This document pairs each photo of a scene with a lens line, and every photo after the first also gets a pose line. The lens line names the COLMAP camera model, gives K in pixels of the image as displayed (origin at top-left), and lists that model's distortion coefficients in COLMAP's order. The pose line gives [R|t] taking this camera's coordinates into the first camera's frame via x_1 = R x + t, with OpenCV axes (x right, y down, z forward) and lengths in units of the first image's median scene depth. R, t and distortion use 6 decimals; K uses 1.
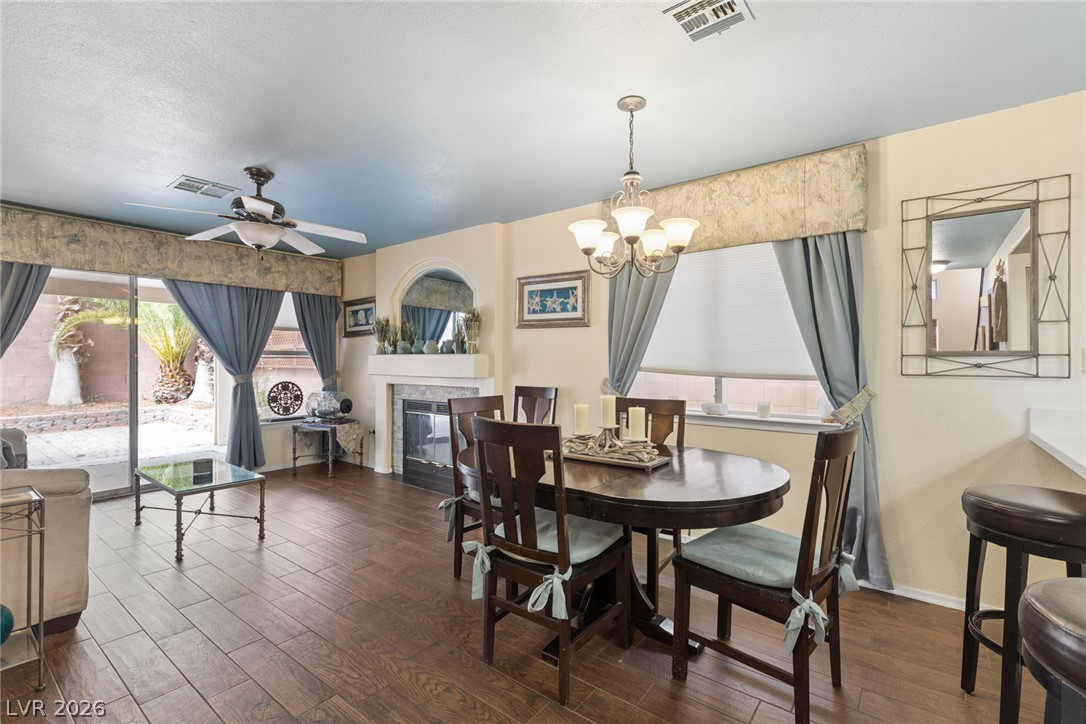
lens RADIAL K [[489.2, 0, 543.6], [0, 489.2, 361.0], [0, 0, 1]] dist [0.003619, -0.001642]
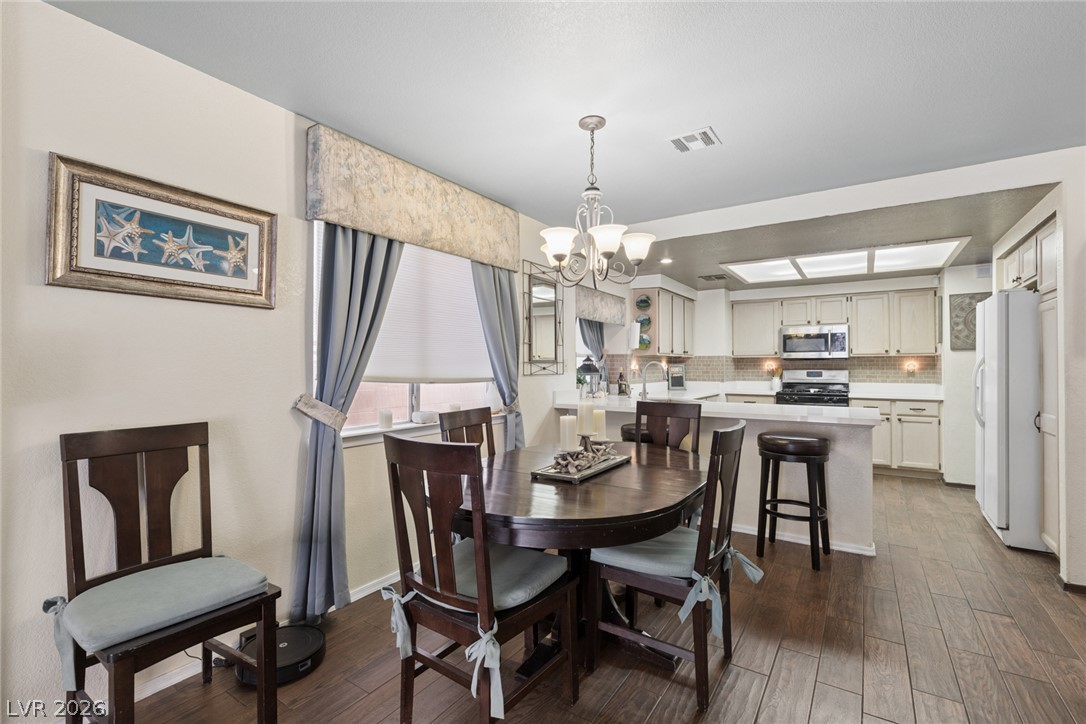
lens RADIAL K [[489.2, 0, 540.1], [0, 489.2, 360.6], [0, 0, 1]] dist [0.003619, -0.001642]
pose [[-0.073708, 0.006812, 0.997257, -0.502924], [0.000979, 0.999977, -0.006758, -0.004269], [-0.997279, 0.000478, -0.073713, 0.698714]]
